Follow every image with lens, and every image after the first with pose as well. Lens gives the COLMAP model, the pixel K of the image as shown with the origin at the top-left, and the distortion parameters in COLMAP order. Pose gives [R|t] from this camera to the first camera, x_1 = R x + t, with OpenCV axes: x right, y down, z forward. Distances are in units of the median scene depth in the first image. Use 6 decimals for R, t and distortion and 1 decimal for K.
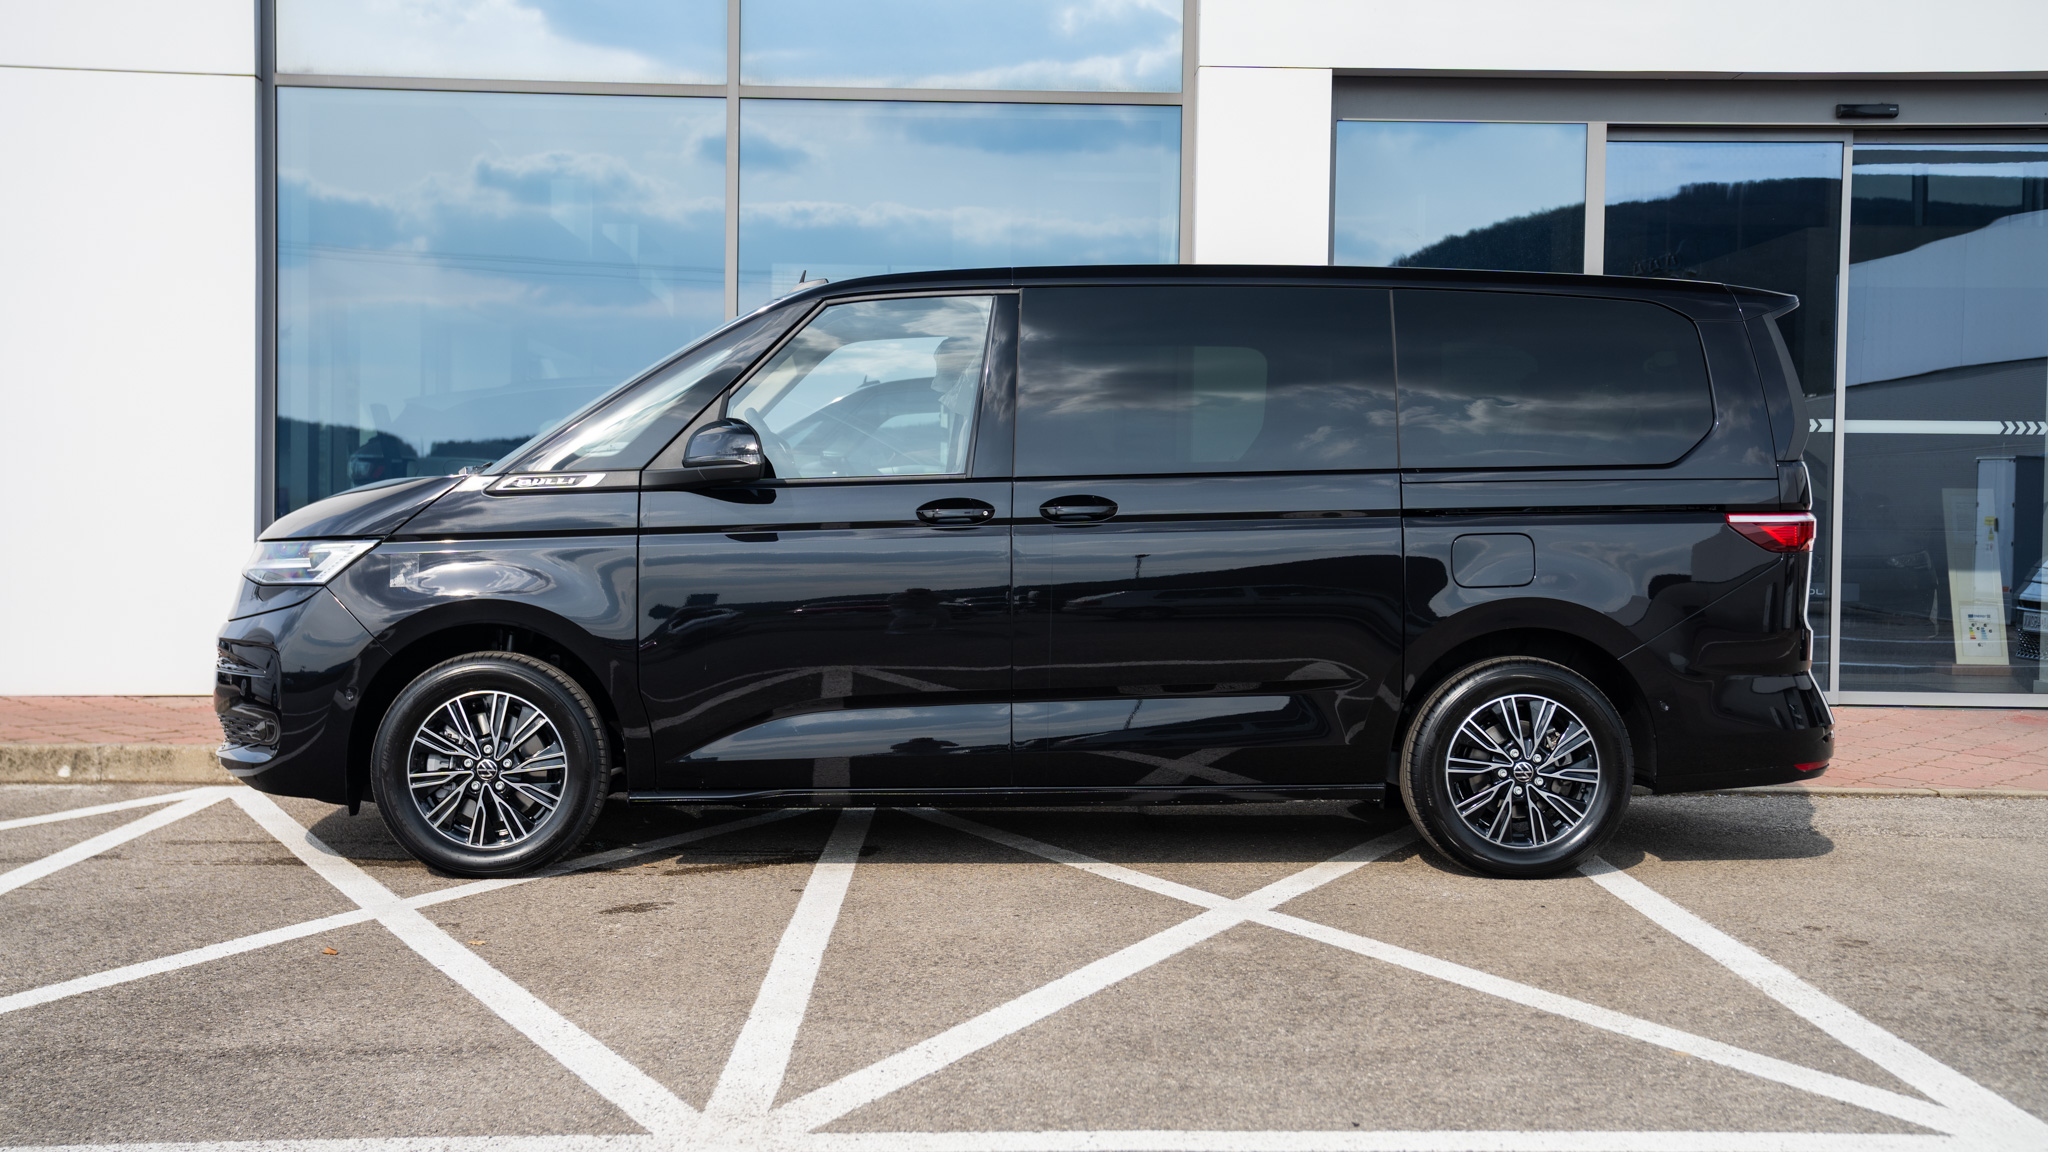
lens RADIAL K [[2486.7, 0, 1011.5], [0, 2486.7, 574.4], [0, 0, 1]] dist [0.100364, 0.000000]
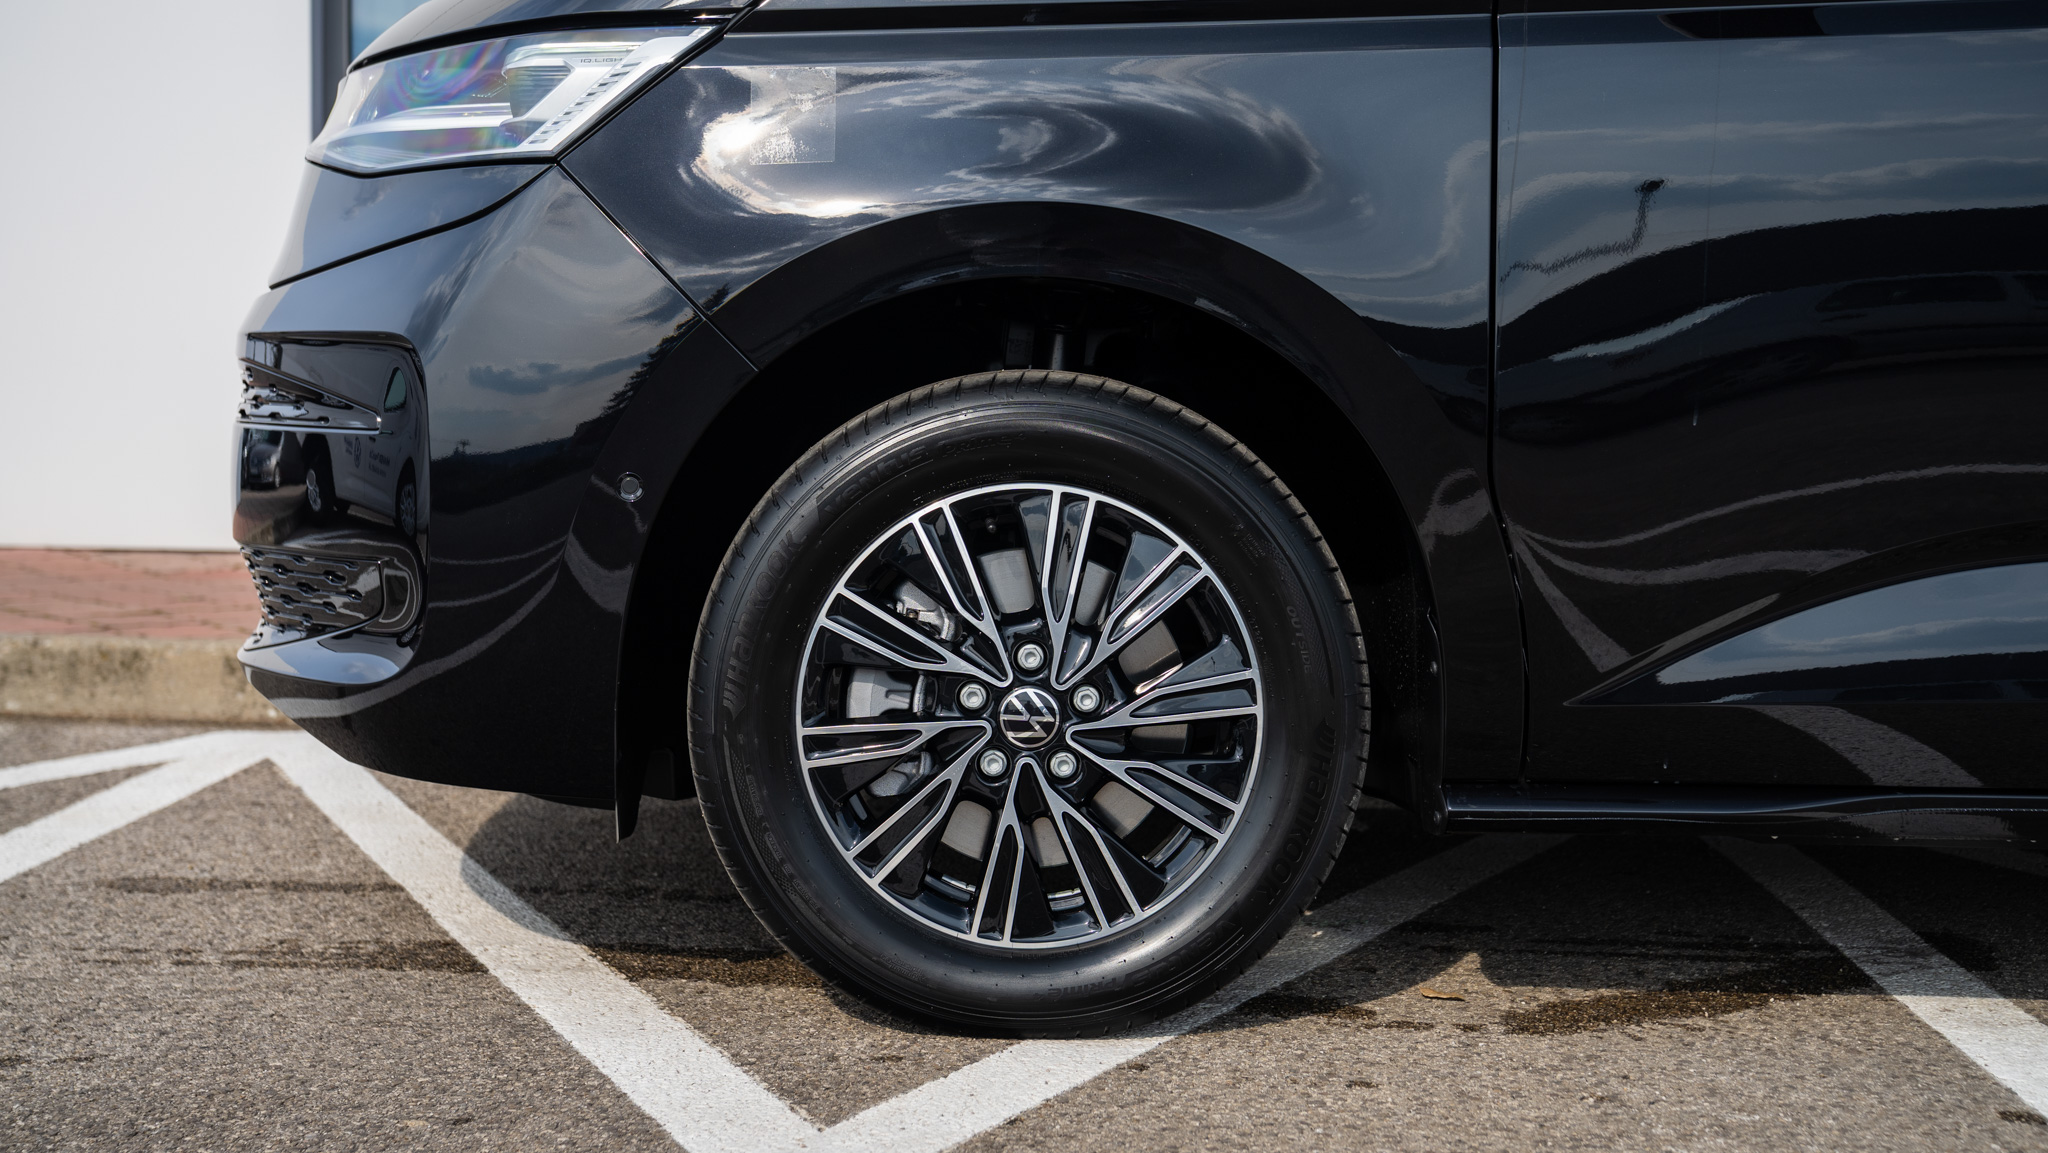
lens RADIAL K [[2678.9, 0, 1024.4], [0, 2678.9, 587.2], [0, 0, 1]] dist [0.111189, 0.000000]
pose [[0.999601, 0.014090, -0.024497, -0.201363], [-0.013154, 0.999193, 0.037957, 0.046831], [0.025012, -0.037619, 0.998979, 0.637928]]
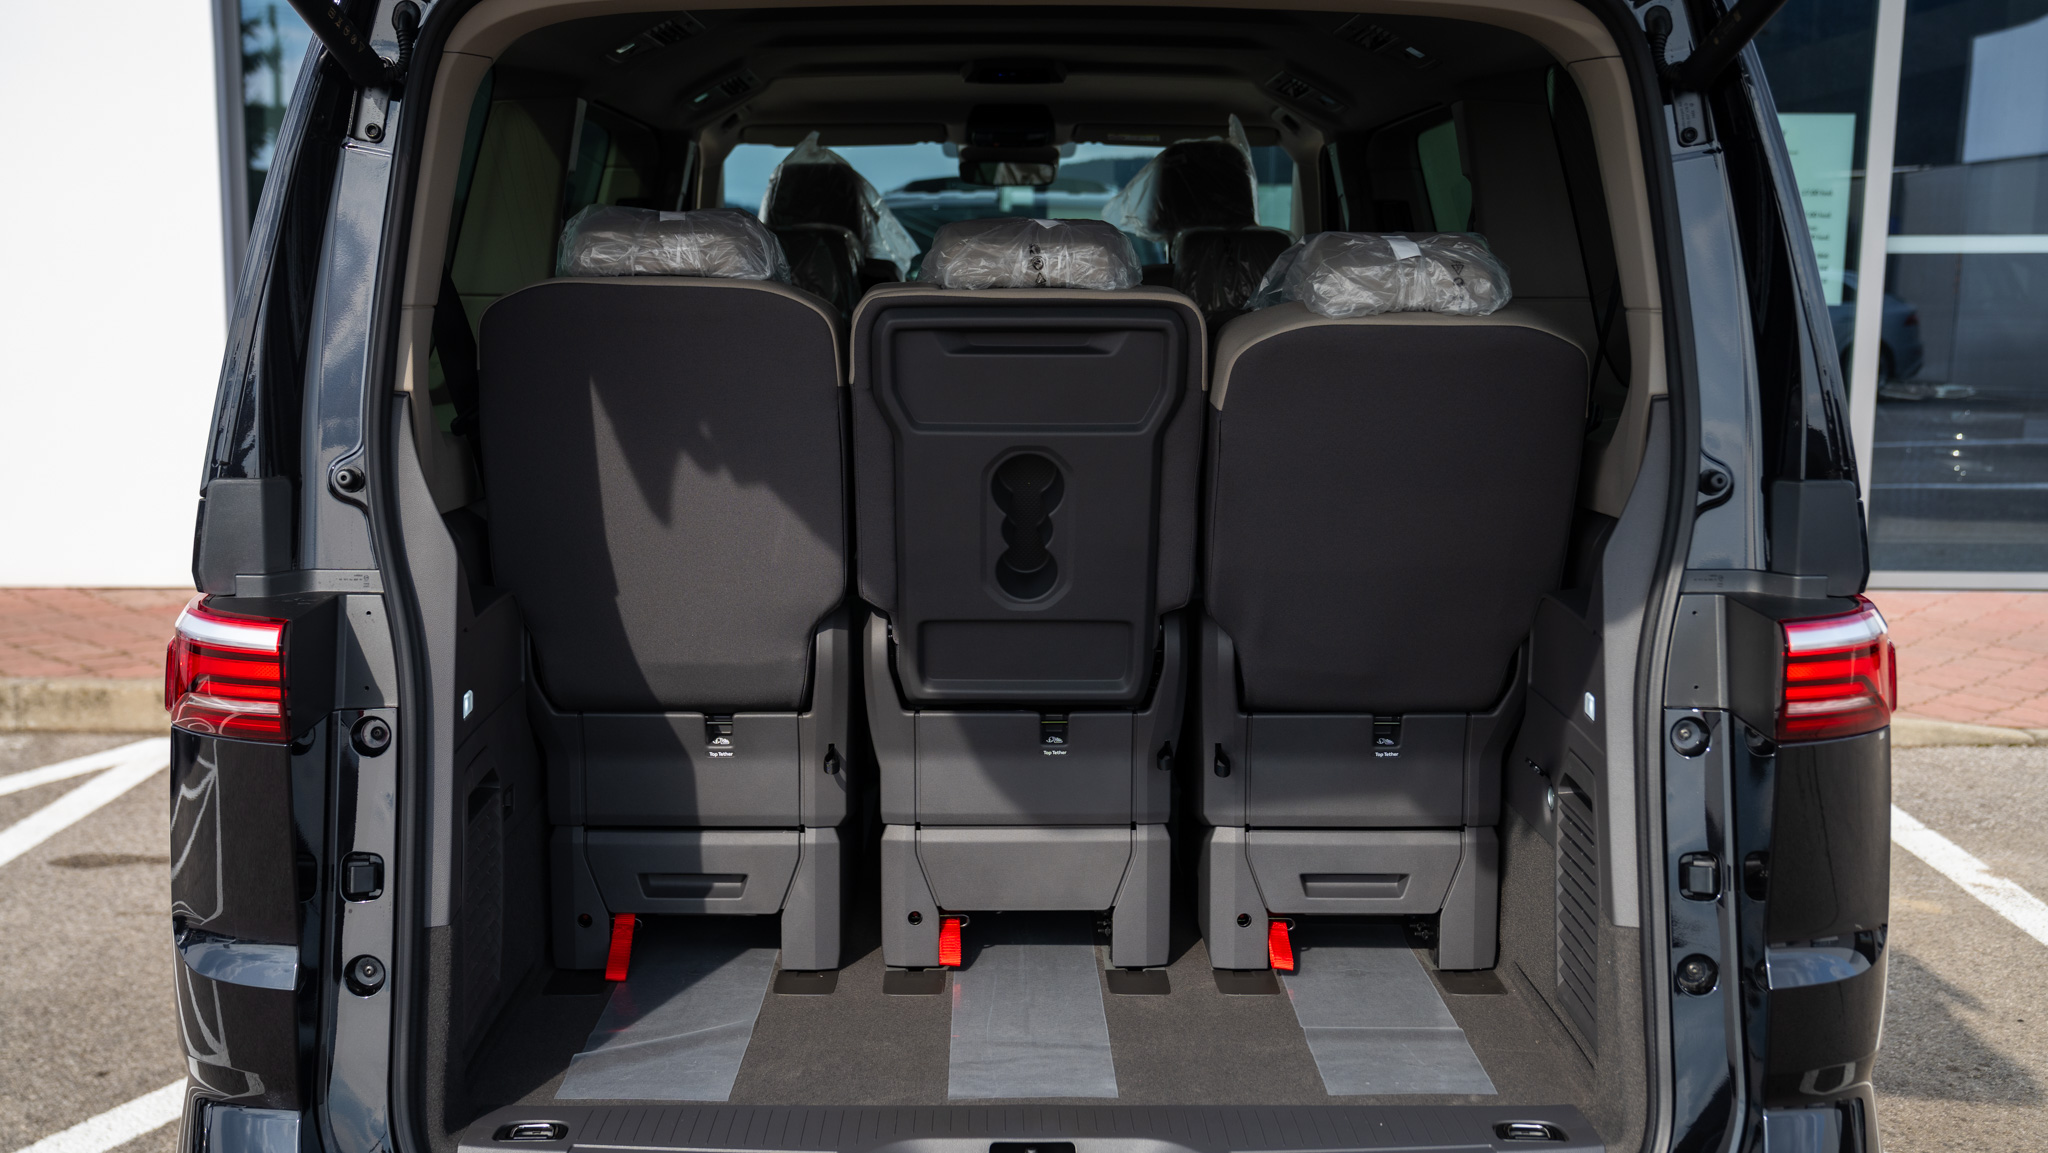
lens RADIAL K [[2284.7, 0, 1008.4], [0, 2284.7, 580.1], [0, 0, 1]] dist [0.102787, 0.000000]
pose [[0.999845, -0.000392, -0.017601, -0.049798], [0.002370, 0.993650, 0.112492, -0.056513], [0.017445, -0.112517, 0.993497, 0.361451]]
